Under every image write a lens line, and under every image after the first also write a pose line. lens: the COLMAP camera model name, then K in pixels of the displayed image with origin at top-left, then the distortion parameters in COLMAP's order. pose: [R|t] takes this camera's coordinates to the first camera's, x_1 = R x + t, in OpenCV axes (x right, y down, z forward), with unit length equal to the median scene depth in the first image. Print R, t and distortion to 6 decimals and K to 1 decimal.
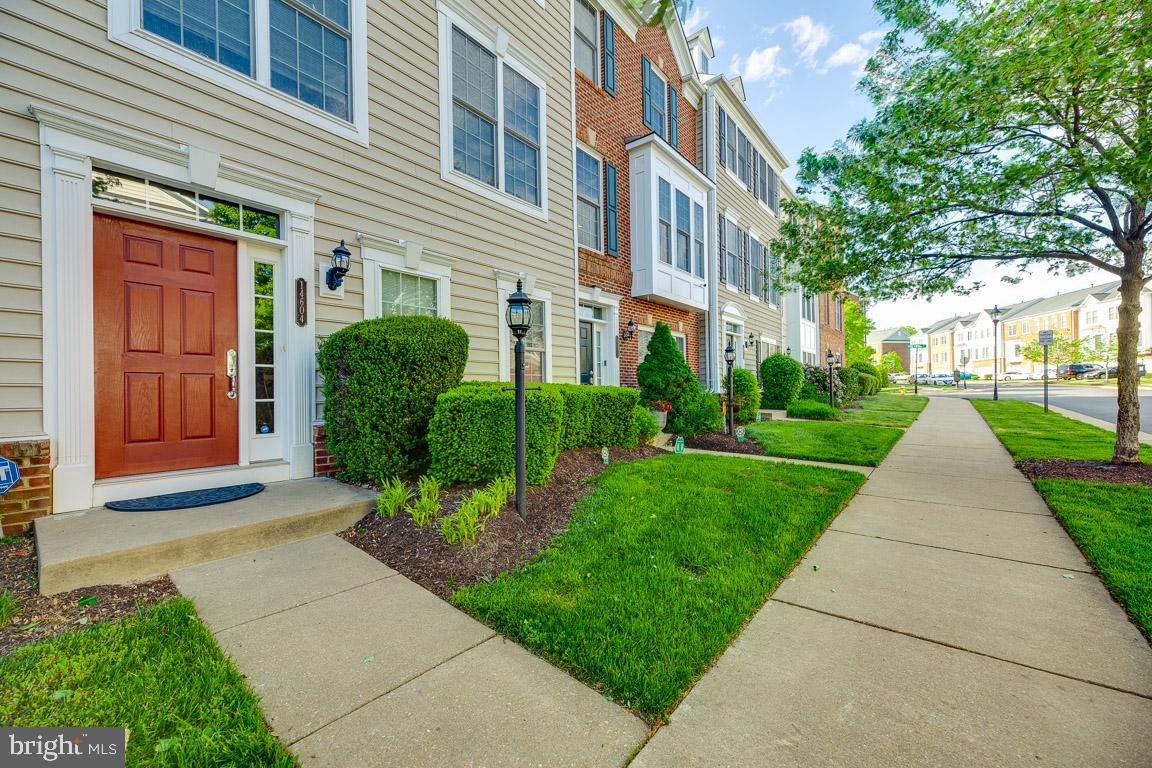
lens RADIAL K [[450.5, 0, 578.0], [0, 450.5, 387.6], [0, 0, 1]] dist [0.013899, -0.000491]
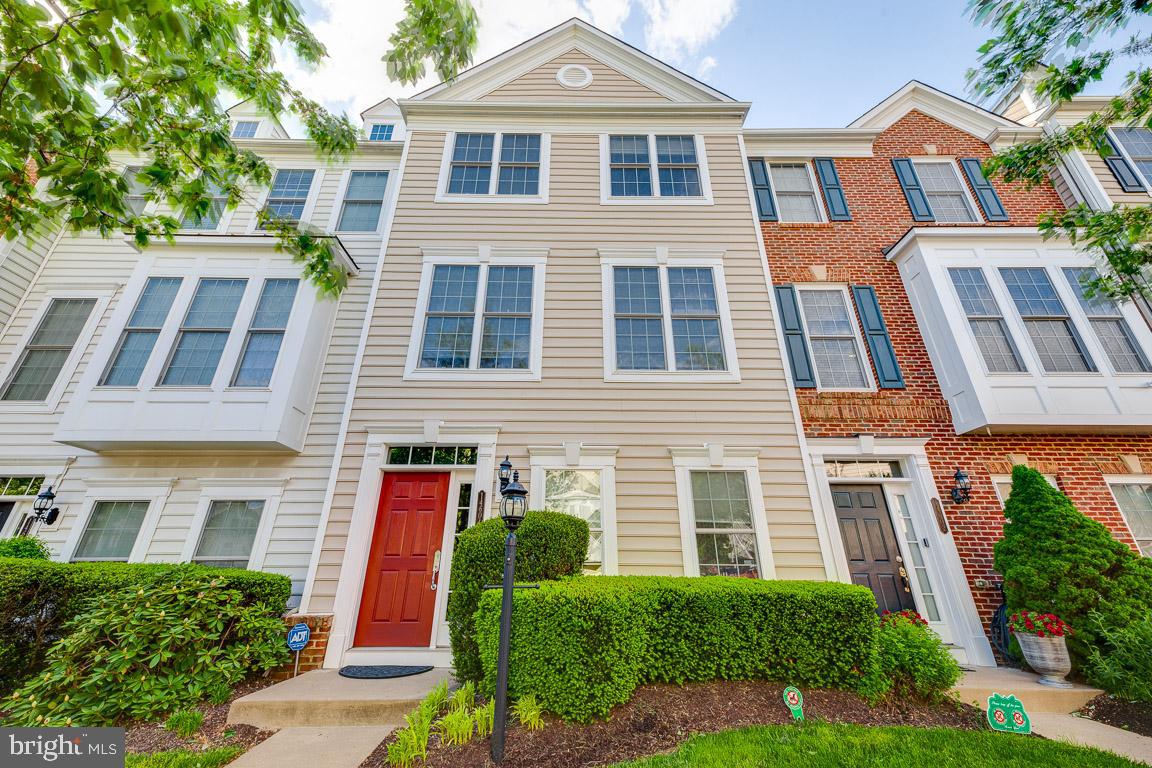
lens RADIAL K [[450.5, 0, 576.1], [0, 450.5, 384.5], [0, 0, 1]] dist [0.013899, -0.000491]
pose [[0.640719, -0.297885, -0.707633, 0.313664], [-0.004191, 0.920295, -0.391202, -0.006483], [0.767764, 0.253616, 0.588402, 0.190478]]
